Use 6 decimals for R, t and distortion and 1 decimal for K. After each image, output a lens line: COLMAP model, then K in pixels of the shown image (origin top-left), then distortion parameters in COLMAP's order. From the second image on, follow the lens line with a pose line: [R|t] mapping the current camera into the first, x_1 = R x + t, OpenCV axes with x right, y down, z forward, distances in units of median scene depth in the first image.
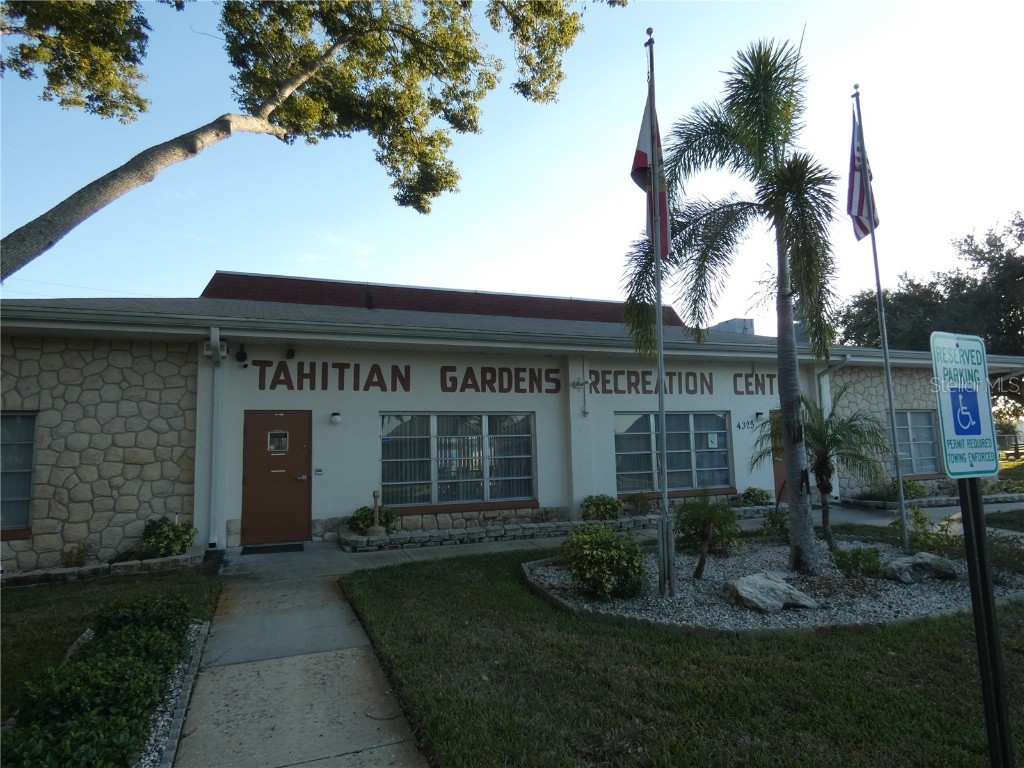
lens RADIAL K [[614.0, 0, 512.3], [0, 614.0, 383.8], [0, 0, 1]] dist [-0.004465, -0.002501]
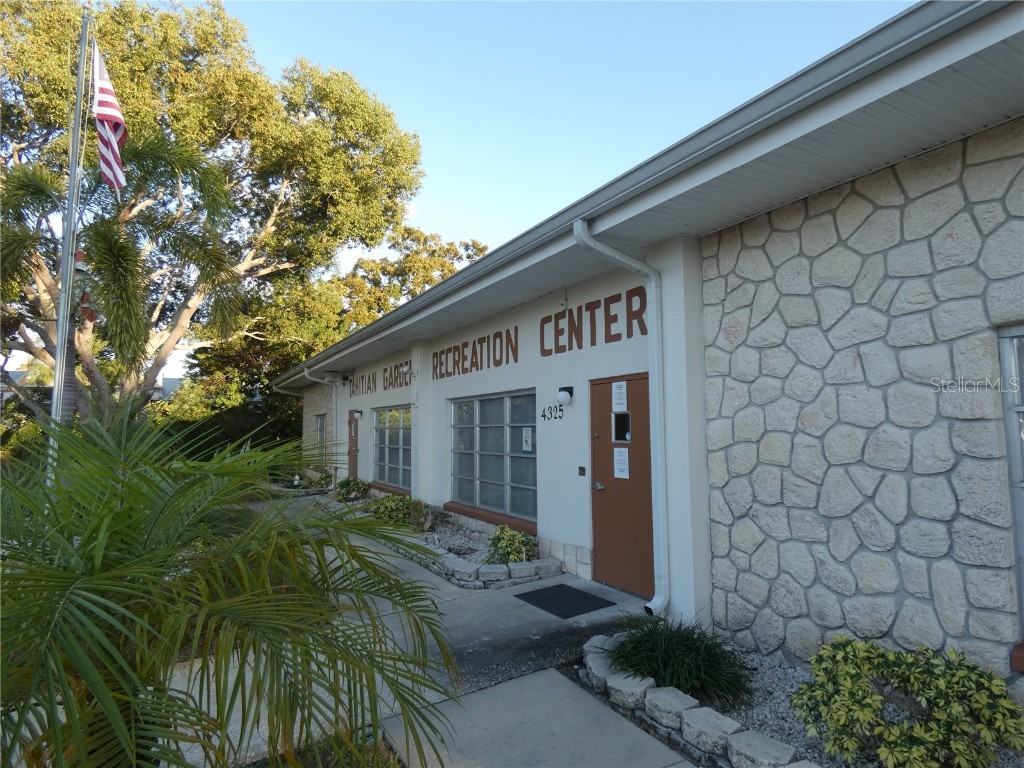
lens RADIAL K [[614.0, 0, 511.9], [0, 614.0, 381.7], [0, 0, 1]] dist [-0.004465, -0.002501]
pose [[0.105020, -0.043817, -0.993504, 0.900593], [0.122049, 0.992045, -0.030851, 0.053016], [0.986952, -0.118016, 0.109533, 0.907708]]
